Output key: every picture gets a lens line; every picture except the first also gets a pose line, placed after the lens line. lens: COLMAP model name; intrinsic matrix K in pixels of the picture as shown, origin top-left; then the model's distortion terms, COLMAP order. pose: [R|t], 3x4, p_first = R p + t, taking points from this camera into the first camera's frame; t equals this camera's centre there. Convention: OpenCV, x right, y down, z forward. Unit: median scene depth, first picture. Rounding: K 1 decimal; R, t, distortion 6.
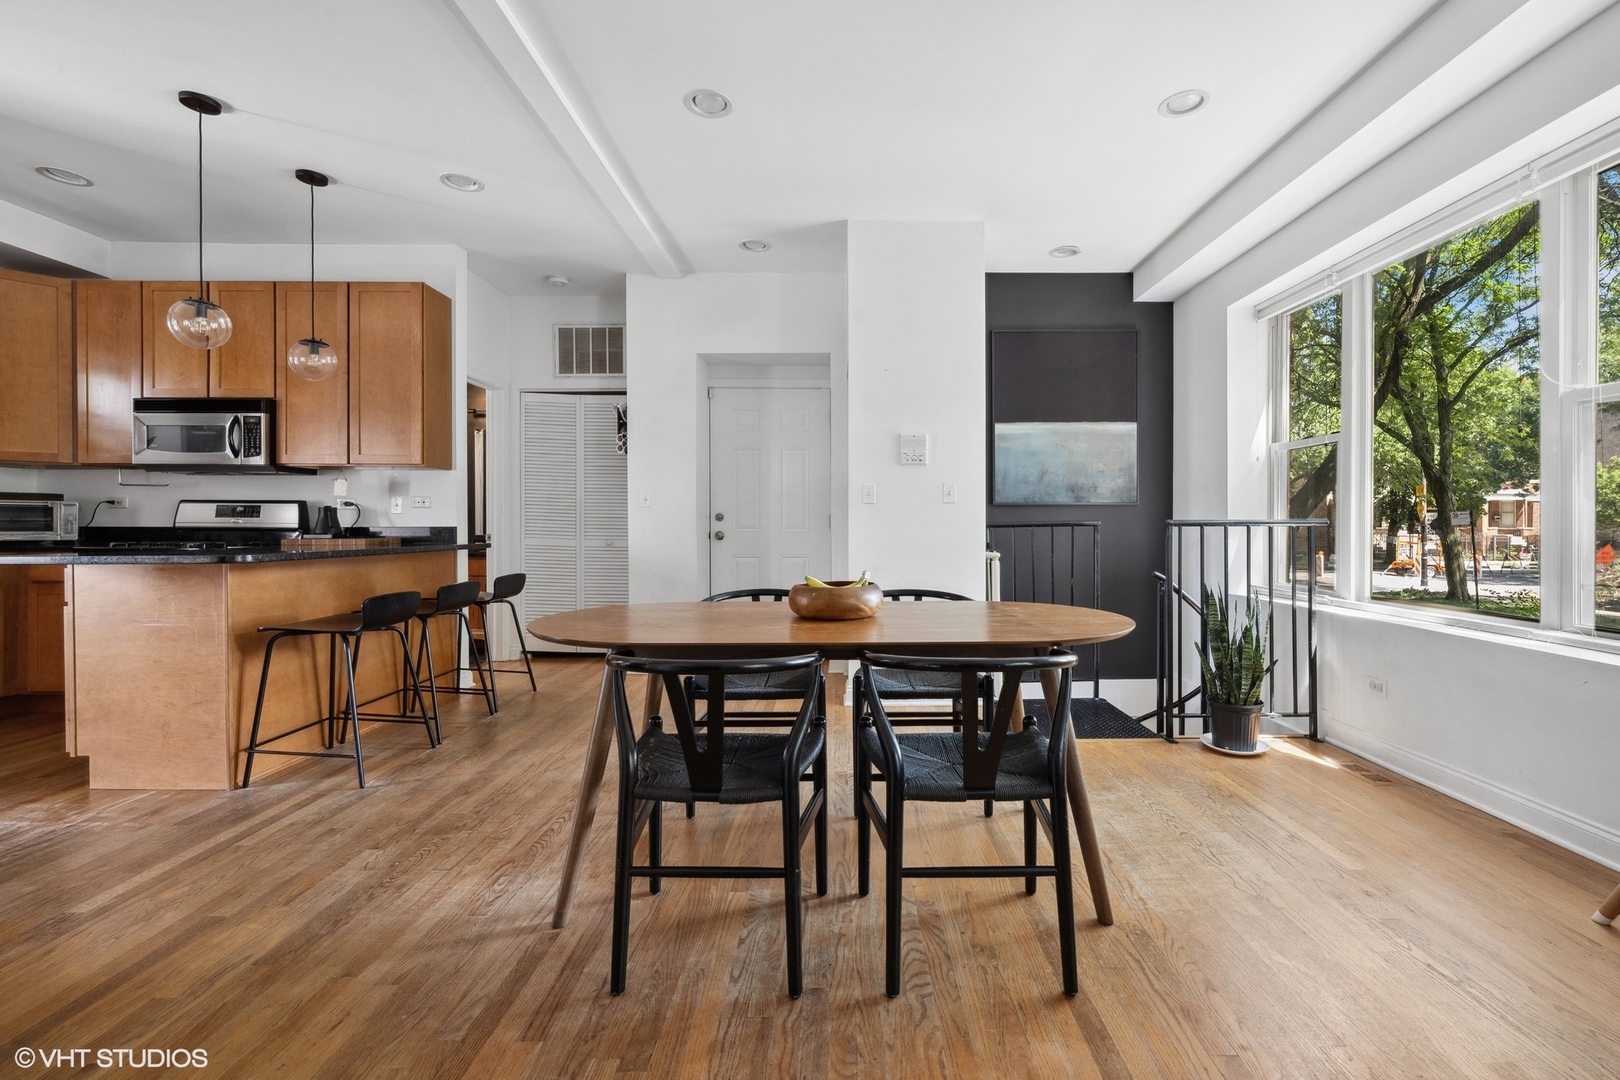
lens RADIAL K [[695.8, 0, 847.8], [0, 695.8, 530.7], [0, 0, 1]] dist [-0.001575, 0.000988]
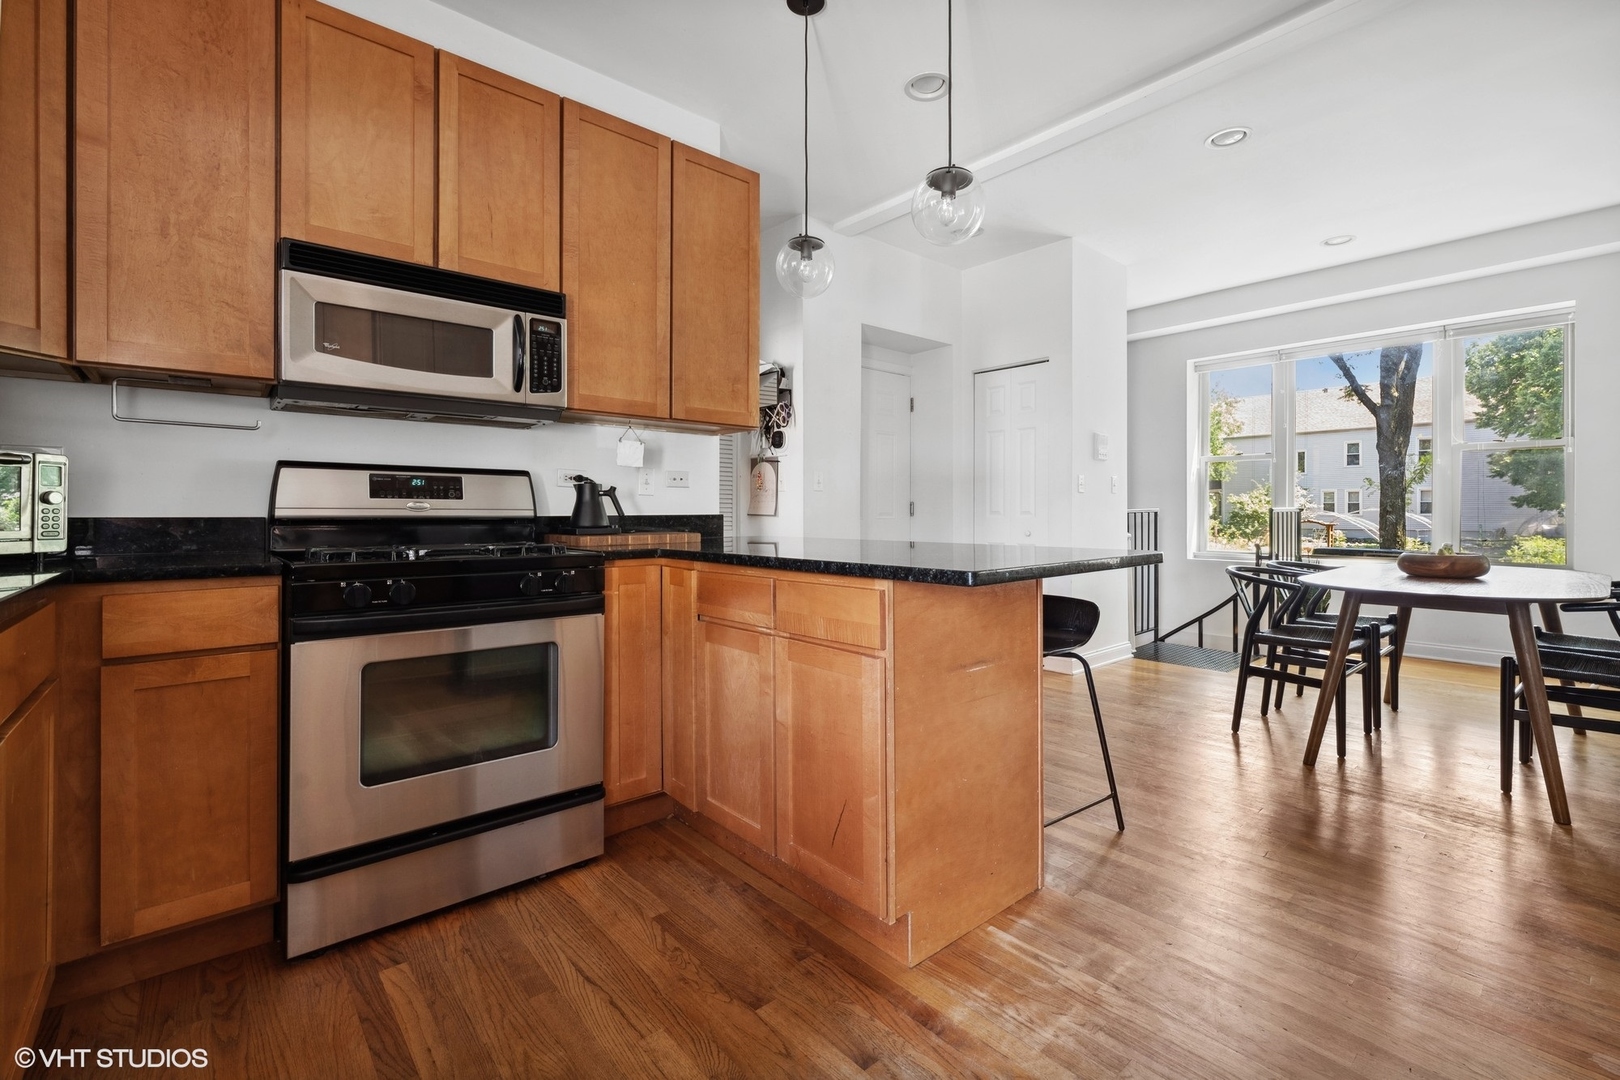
lens RADIAL K [[695.8, 0, 820.9], [0, 695.8, 510.5], [0, 0, 1]] dist [-0.001575, 0.000988]
pose [[0.760101, -0.000406, 0.649805, -1.020203], [0.007099, 0.999945, -0.007679, -0.003865], [-0.649767, 0.010450, 0.760062, 0.410121]]
